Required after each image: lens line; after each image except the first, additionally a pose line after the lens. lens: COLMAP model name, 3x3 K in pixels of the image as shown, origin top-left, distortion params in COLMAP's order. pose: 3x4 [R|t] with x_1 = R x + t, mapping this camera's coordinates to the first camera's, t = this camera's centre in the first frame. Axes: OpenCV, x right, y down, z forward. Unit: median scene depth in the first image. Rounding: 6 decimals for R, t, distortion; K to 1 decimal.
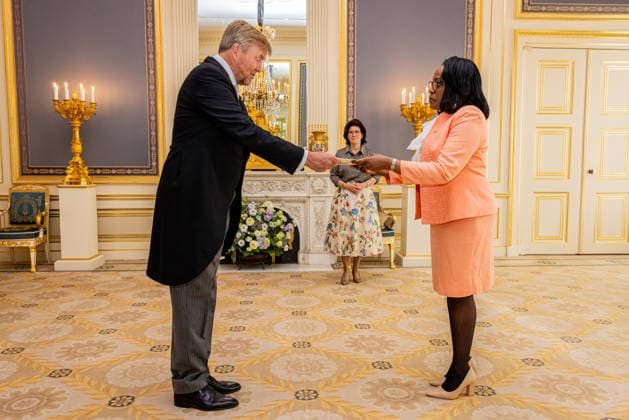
lens RADIAL K [[493.5, 0, 323.2], [0, 493.5, 219.8], [0, 0, 1]] dist [0.040565, -0.005215]
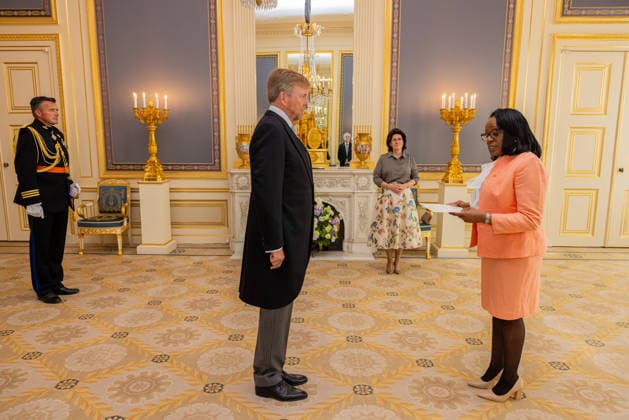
lens RADIAL K [[463.5, 0, 314.0], [0, 463.5, 211.2], [0, 0, 1]] dist [0.039462, -0.006983]
pose [[0.996922, 0.016771, -0.076581, -0.037872], [-0.010779, 0.996895, 0.078000, -0.086909], [0.077651, -0.076935, 0.994008, -0.052070]]
